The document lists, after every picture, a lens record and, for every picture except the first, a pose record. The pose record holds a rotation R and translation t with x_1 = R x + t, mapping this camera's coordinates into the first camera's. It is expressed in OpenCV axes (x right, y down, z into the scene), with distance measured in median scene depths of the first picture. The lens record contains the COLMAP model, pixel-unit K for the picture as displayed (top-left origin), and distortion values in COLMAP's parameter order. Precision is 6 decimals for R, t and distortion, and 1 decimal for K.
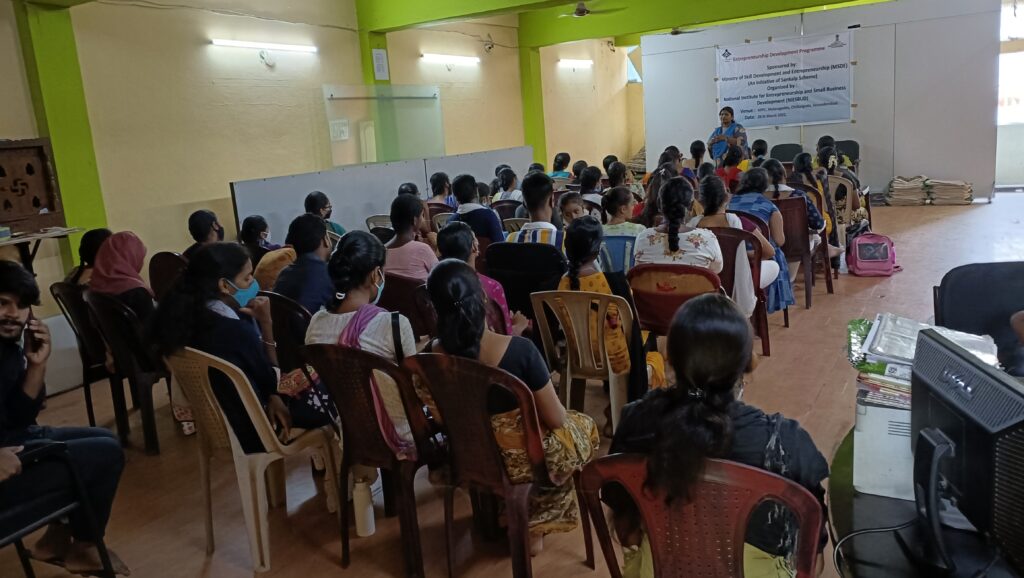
lens RADIAL K [[757.0, 0, 503.5], [0, 757.0, 279.2], [0, 0, 1]] dist [0.082010, -0.070497]
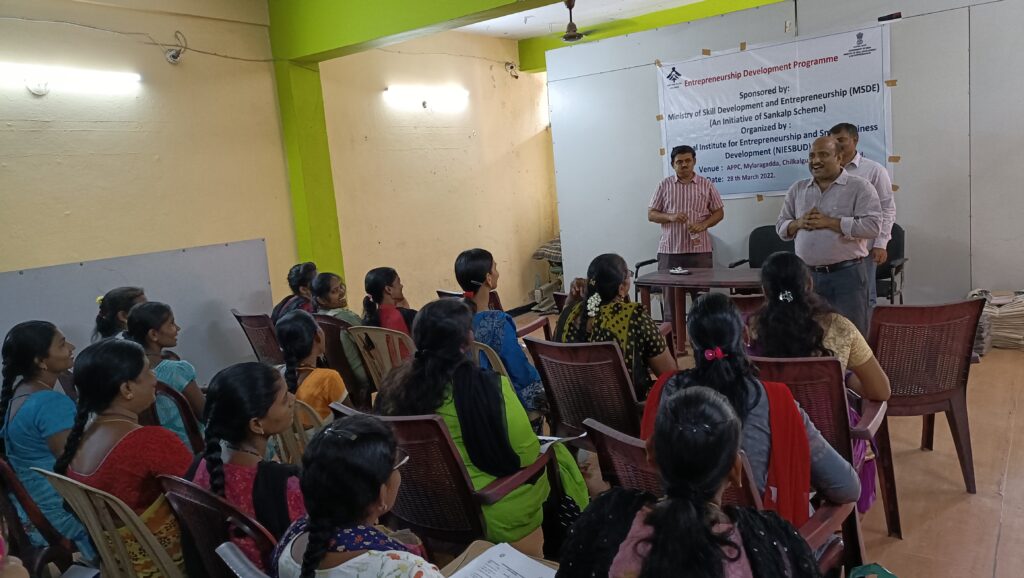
lens RADIAL K [[757.0, 0, 504.1], [0, 757.0, 291.5], [0, 0, 1]] dist [0.082010, -0.070497]
pose [[0.997741, 0.000108, -0.067177, 0.207446], [-0.003368, 0.998821, -0.048427, -0.100054], [0.067092, 0.048544, 0.996565, 0.422340]]
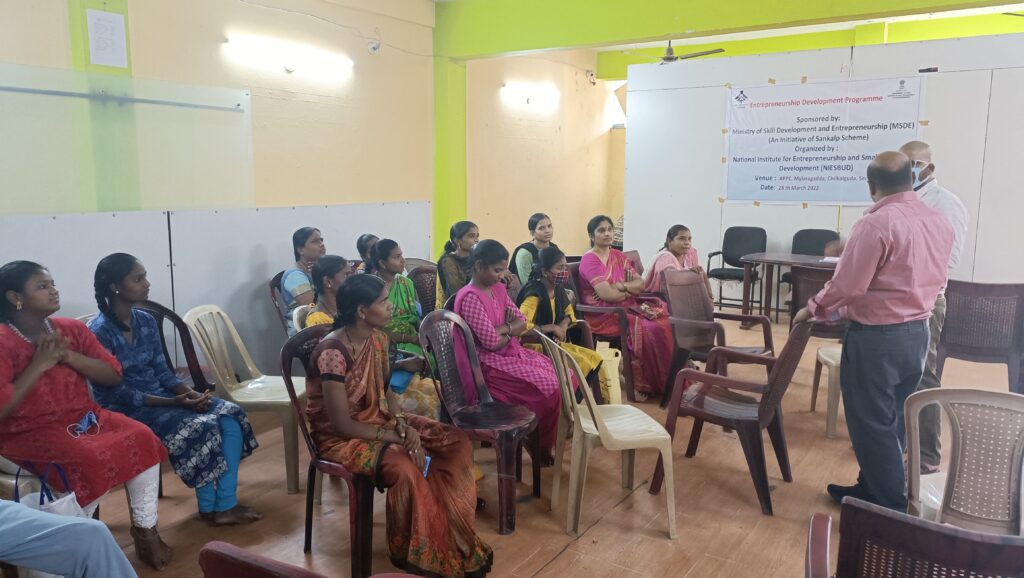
lens RADIAL K [[757.0, 0, 511.5], [0, 757.0, 284.2], [0, 0, 1]] dist [0.082010, -0.070497]
pose [[0.996150, 0.086500, -0.014215, 0.107086], [-0.087114, 0.994916, -0.050529, -0.068240], [0.009772, 0.051573, 0.998621, 0.306417]]
